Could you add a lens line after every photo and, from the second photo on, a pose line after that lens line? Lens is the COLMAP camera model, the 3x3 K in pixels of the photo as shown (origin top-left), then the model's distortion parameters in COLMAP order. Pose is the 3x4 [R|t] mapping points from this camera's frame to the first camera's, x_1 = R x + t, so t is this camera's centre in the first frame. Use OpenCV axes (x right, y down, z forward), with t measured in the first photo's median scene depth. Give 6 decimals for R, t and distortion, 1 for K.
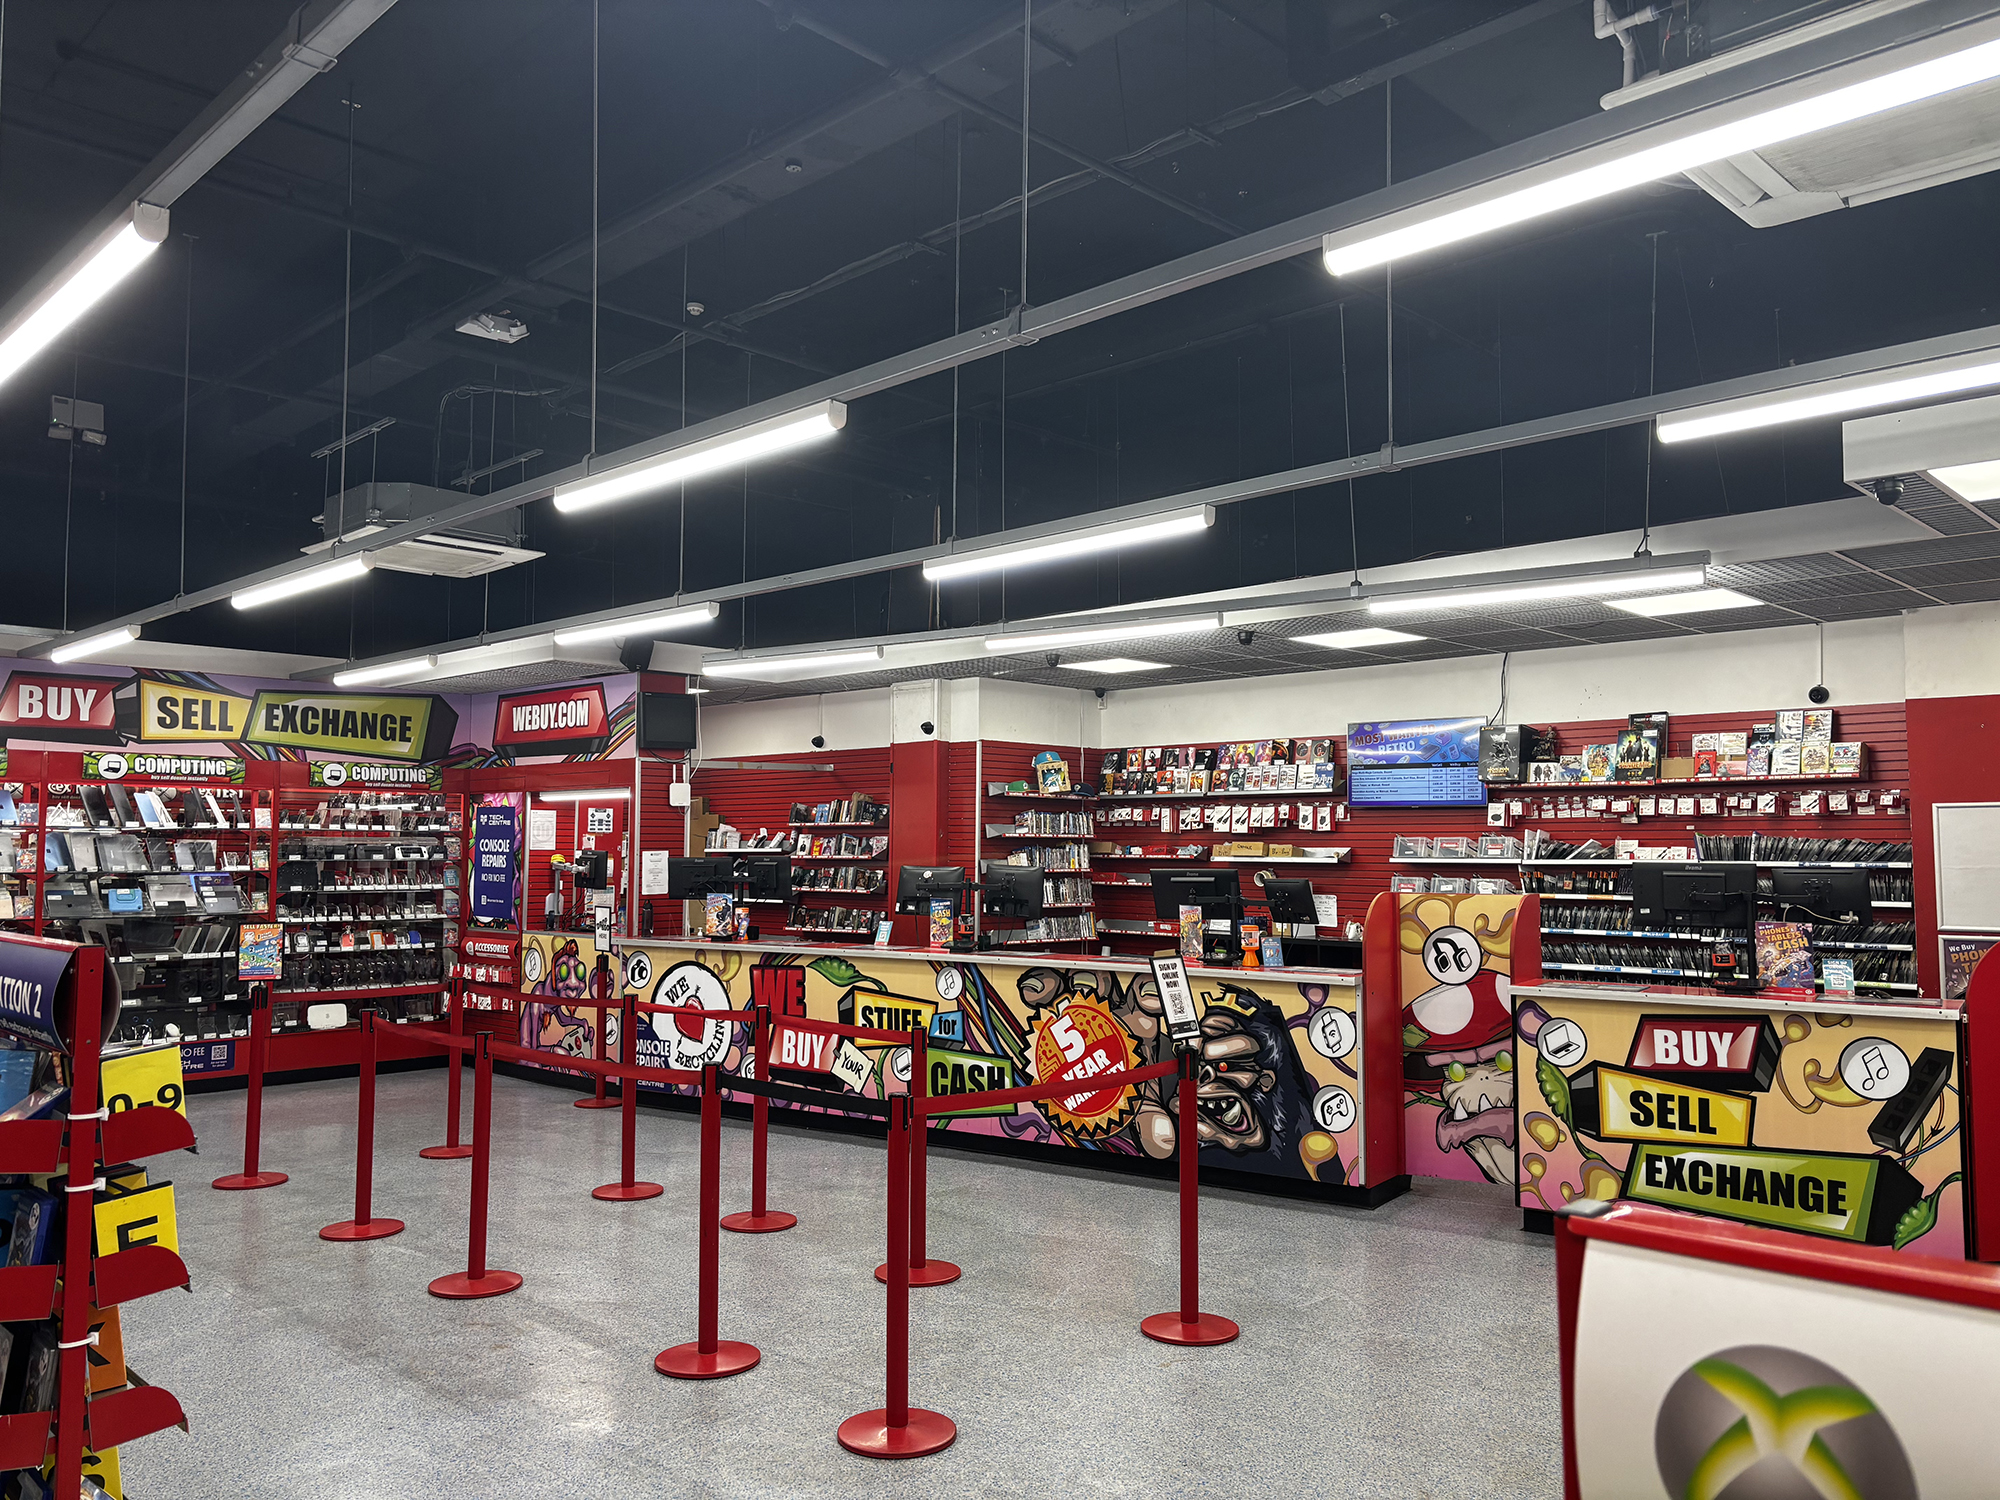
lens RADIAL K [[1521.5, 0, 981.1], [0, 1521.5, 747.5], [0, 0, 1]] dist [0.067339, -0.068323]
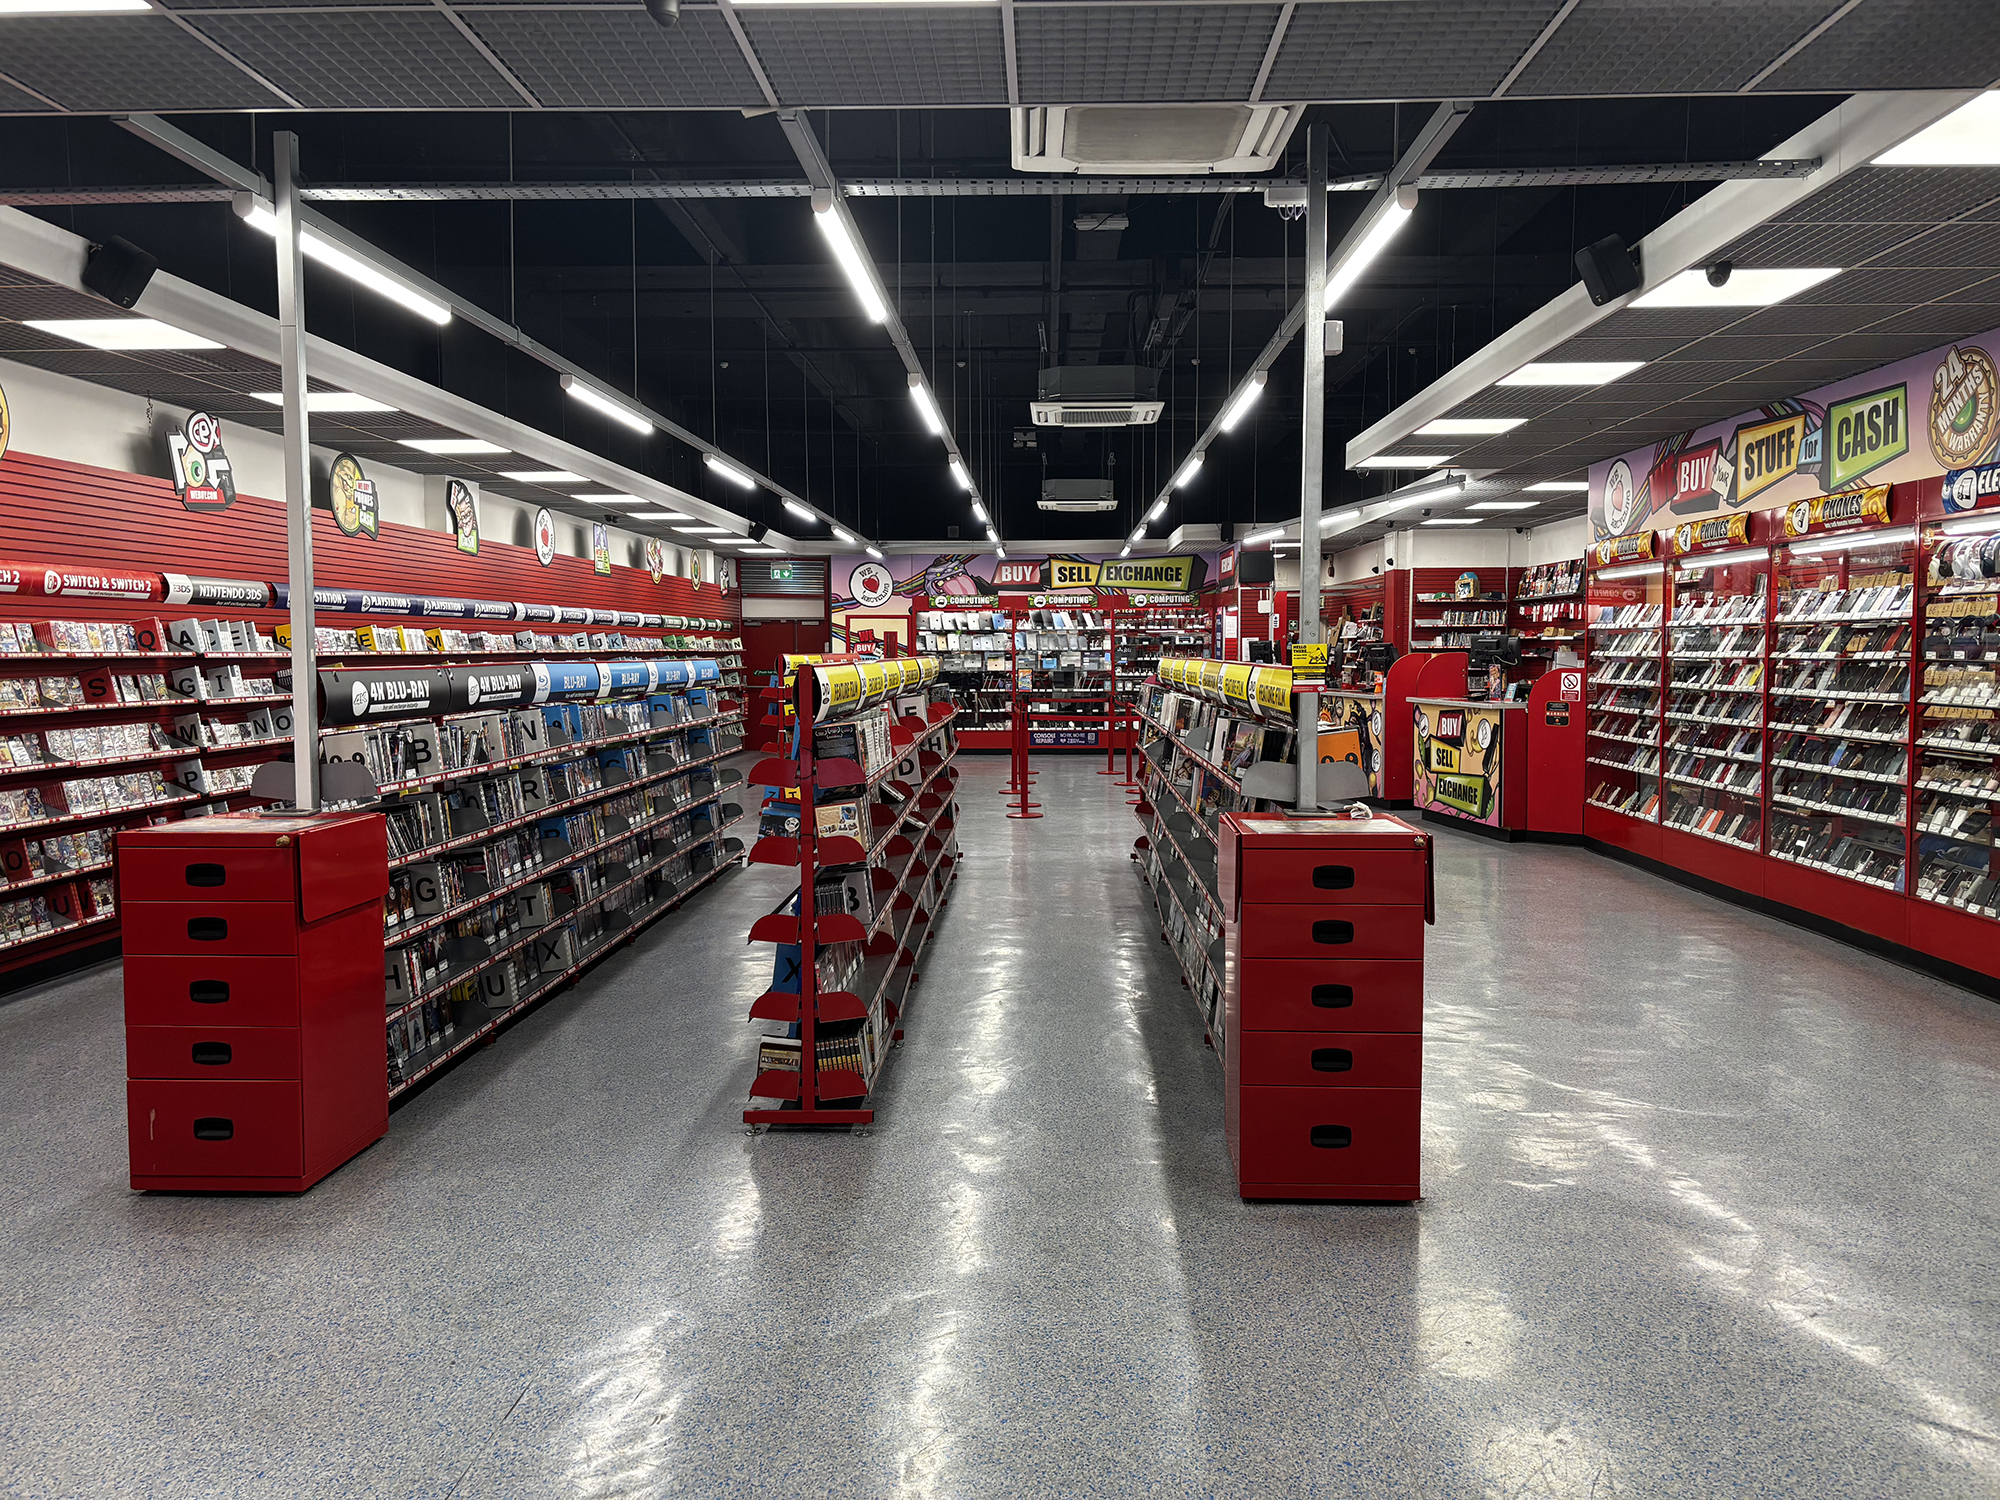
lens RADIAL K [[1499.3, 0, 979.7], [0, 1499.3, 745.0], [0, 0, 1]] dist [0.064442, -0.071365]
pose [[0.674323, 0.041083, -0.737293, 0.920532], [0.057165, 0.992551, 0.107590, -0.018417], [0.736221, -0.114698, 0.666951, -0.478610]]
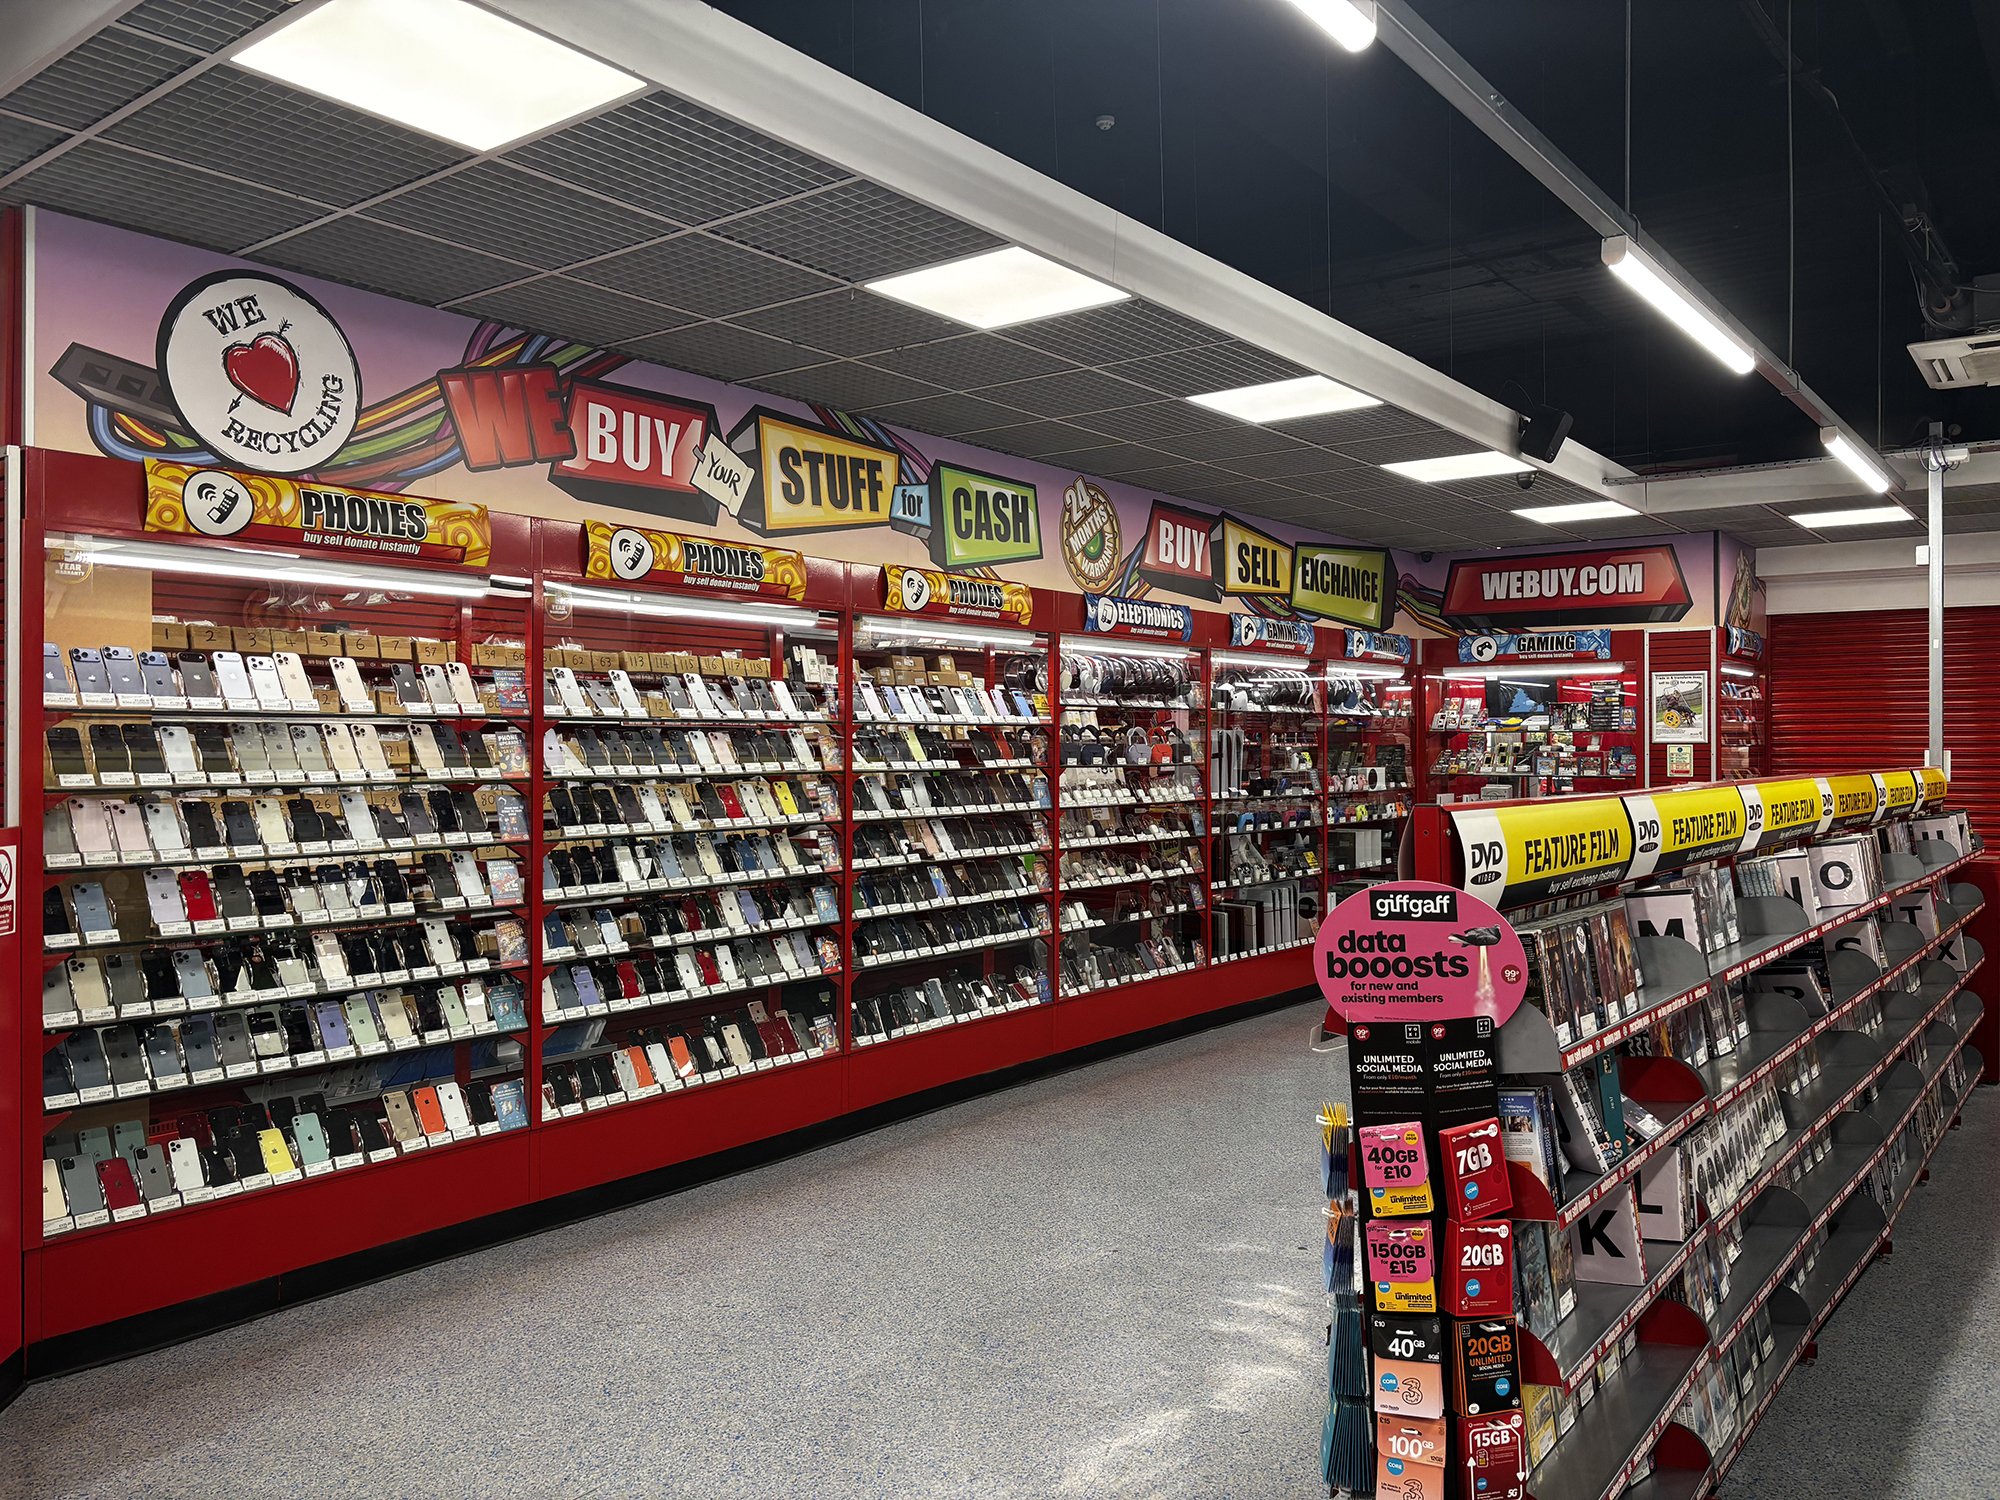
lens RADIAL K [[1462.1, 0, 969.0], [0, 1462.1, 754.4], [0, 0, 1]] dist [0.060951, -0.067782]
pose [[-0.107291, -0.010659, 0.994171, 0.043978], [-0.068598, 0.997639, 0.003293, 0.035751], [-0.991858, -0.067845, -0.107768, 0.398171]]
